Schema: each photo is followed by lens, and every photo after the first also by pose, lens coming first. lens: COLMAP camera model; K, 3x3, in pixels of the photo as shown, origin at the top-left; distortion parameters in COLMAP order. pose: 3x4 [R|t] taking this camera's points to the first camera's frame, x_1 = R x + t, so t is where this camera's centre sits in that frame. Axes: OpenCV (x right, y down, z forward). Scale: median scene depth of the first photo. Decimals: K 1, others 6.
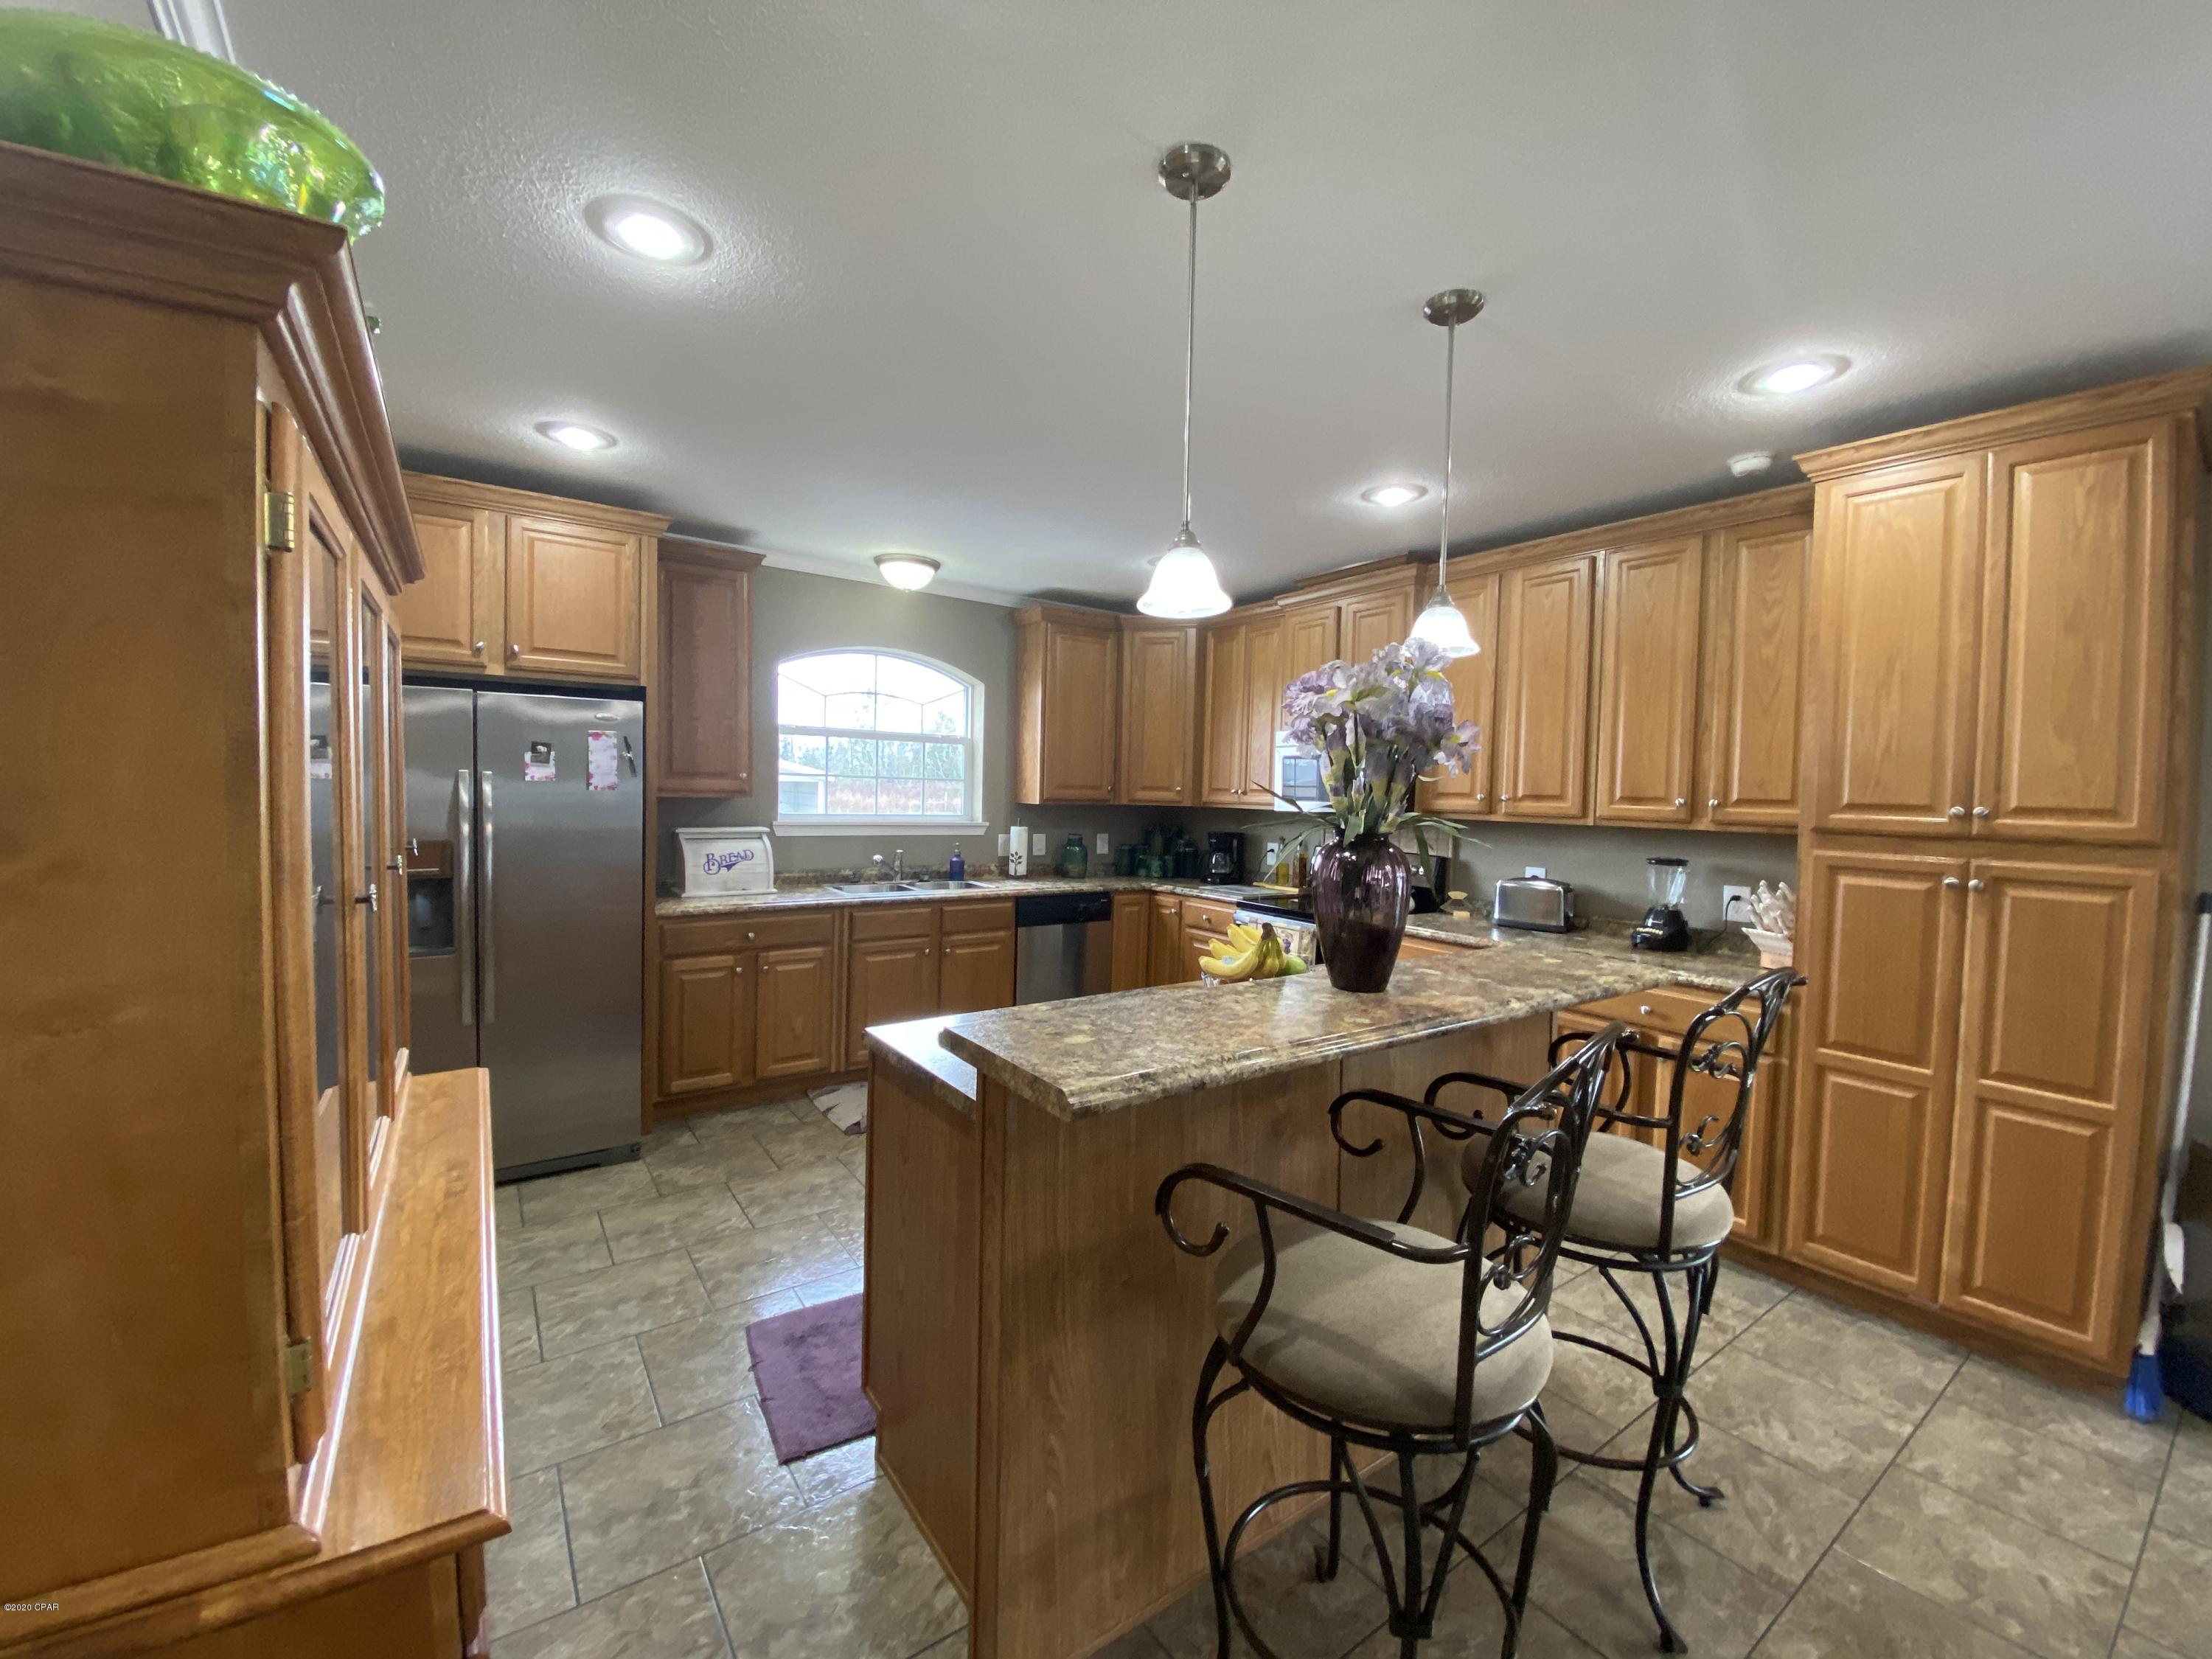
lens RADIAL K [[898.9, 0, 1103.5], [0, 898.9, 826.2], [0, 0, 1]] dist [0.000115, -0.011231]
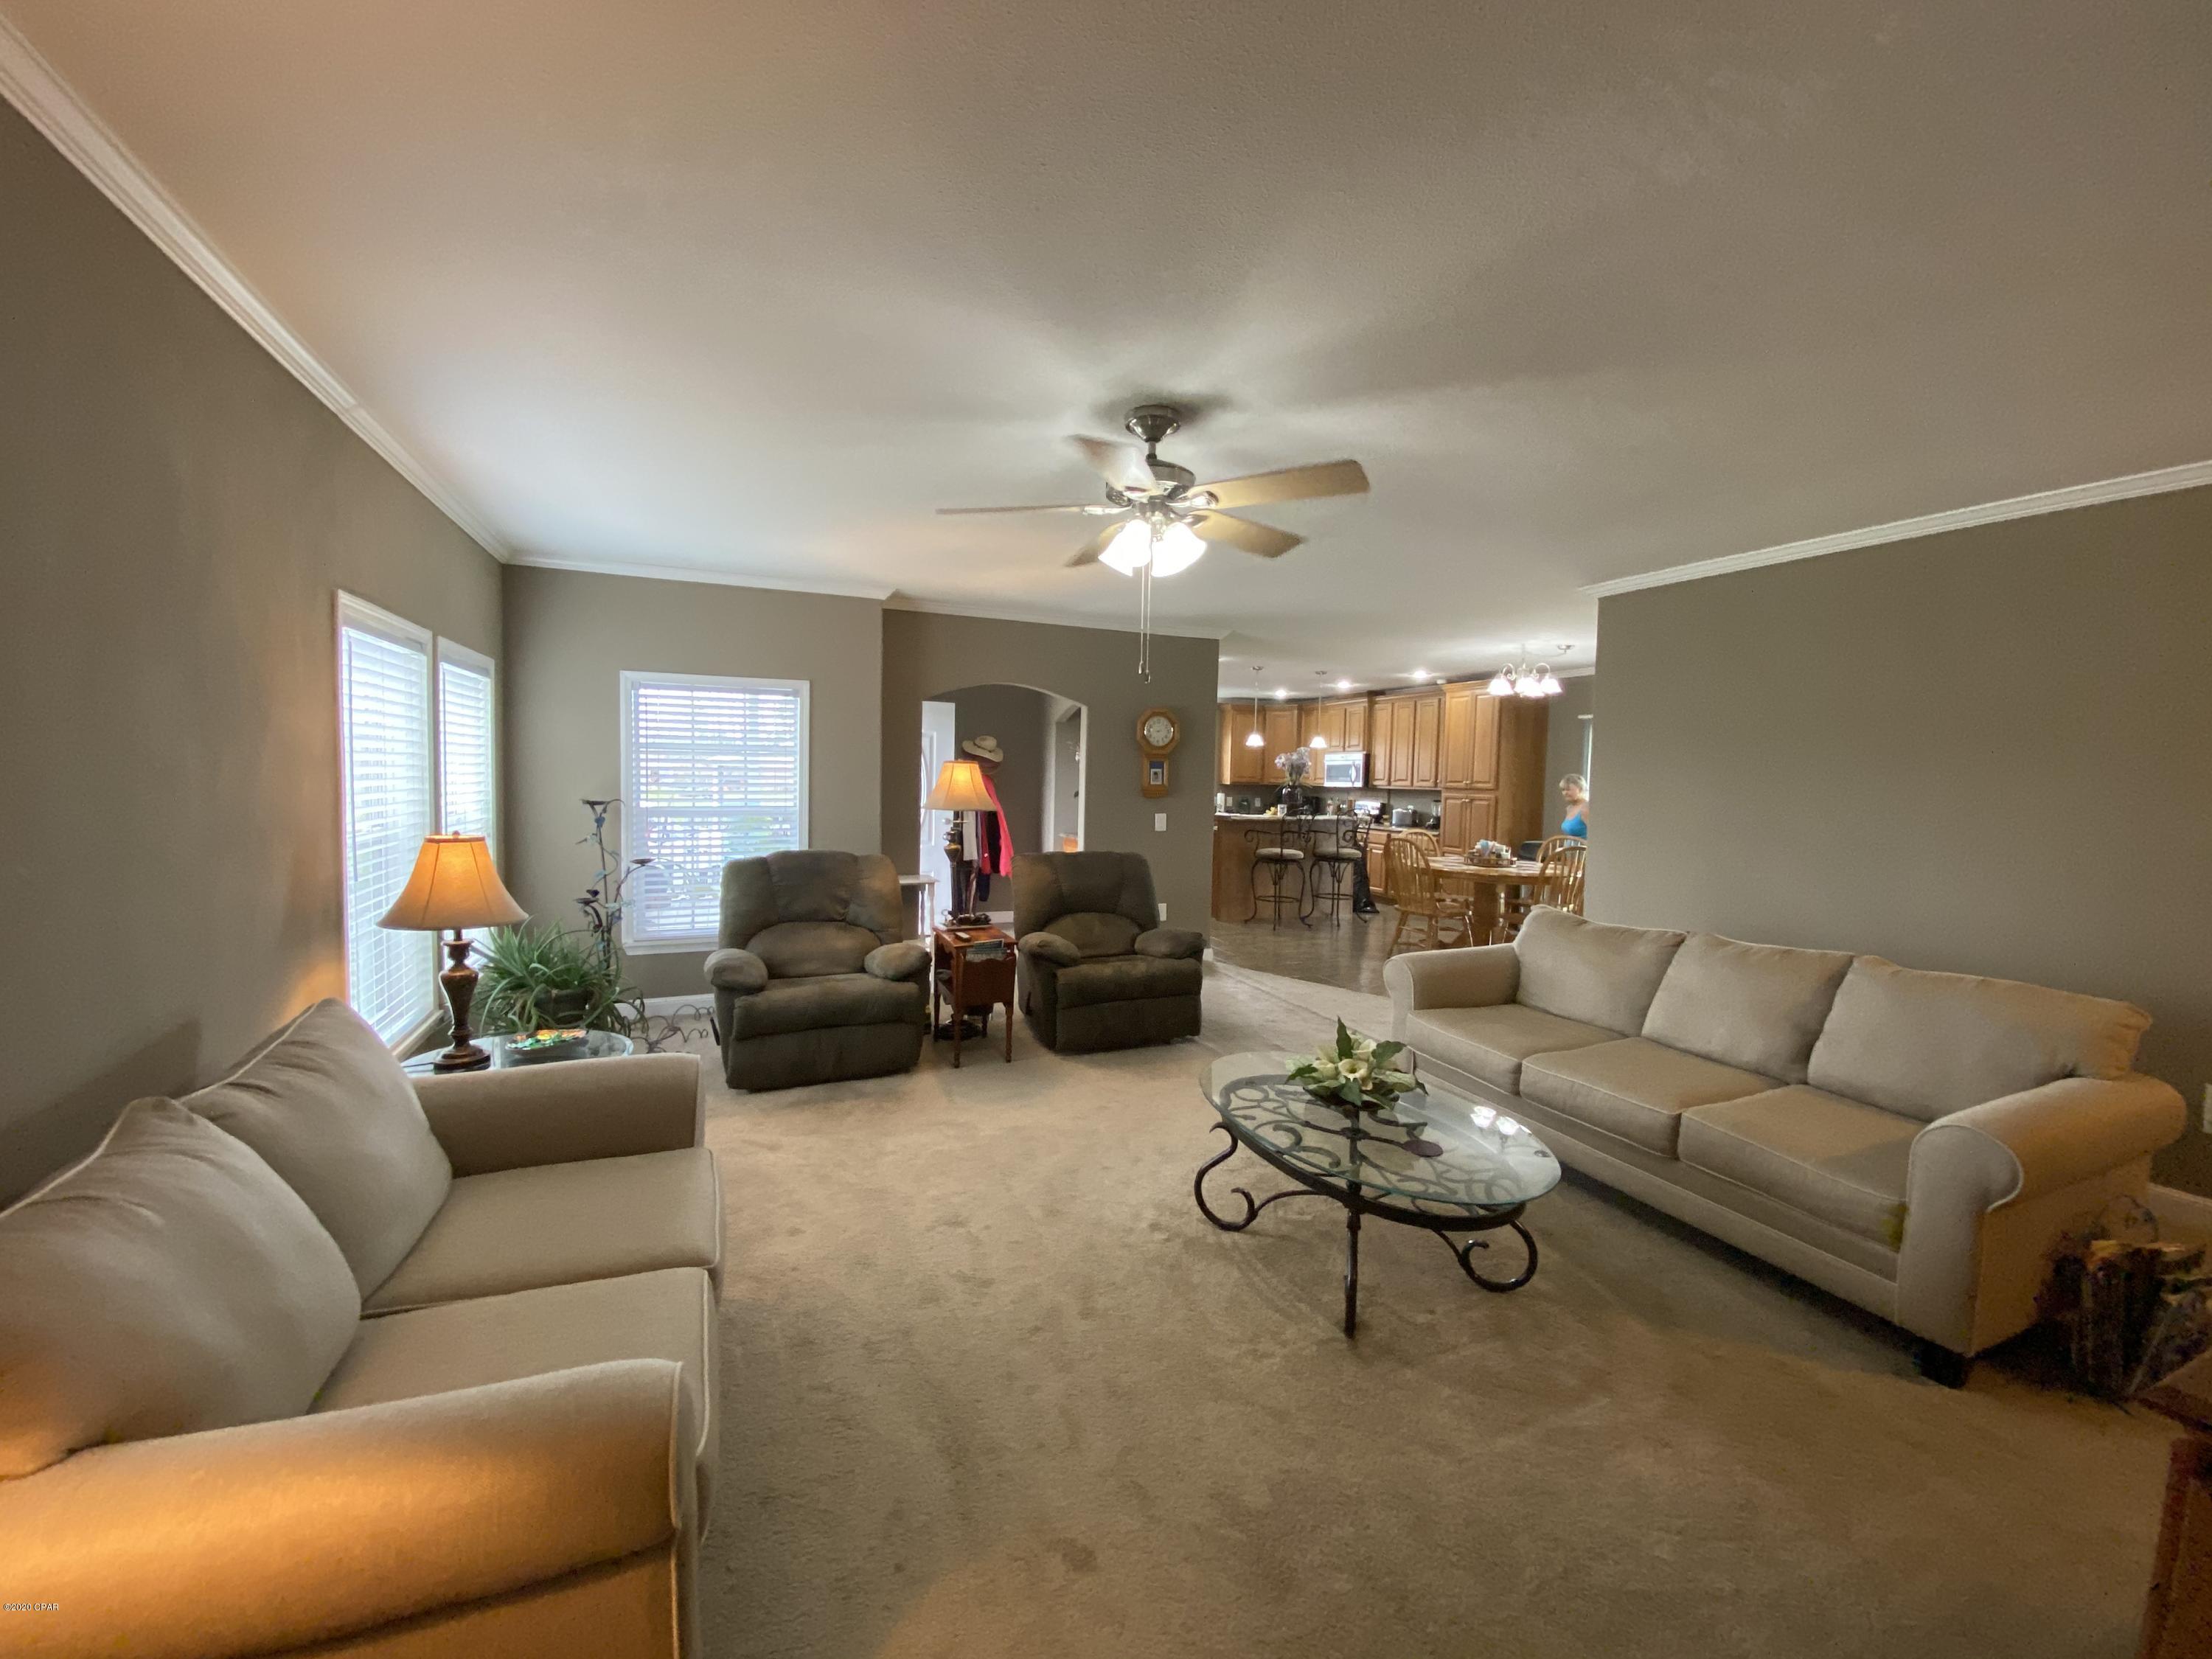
lens RADIAL K [[898.9, 0, 1095.5], [0, 898.9, 820.4], [0, 0, 1]] dist [0.000115, -0.011231]
pose [[0.975050, -0.001868, -0.221977, 0.177603], [0.004437, 0.999929, 0.011072, 0.067507], [0.221941, -0.011781, 0.974989, -2.253298]]
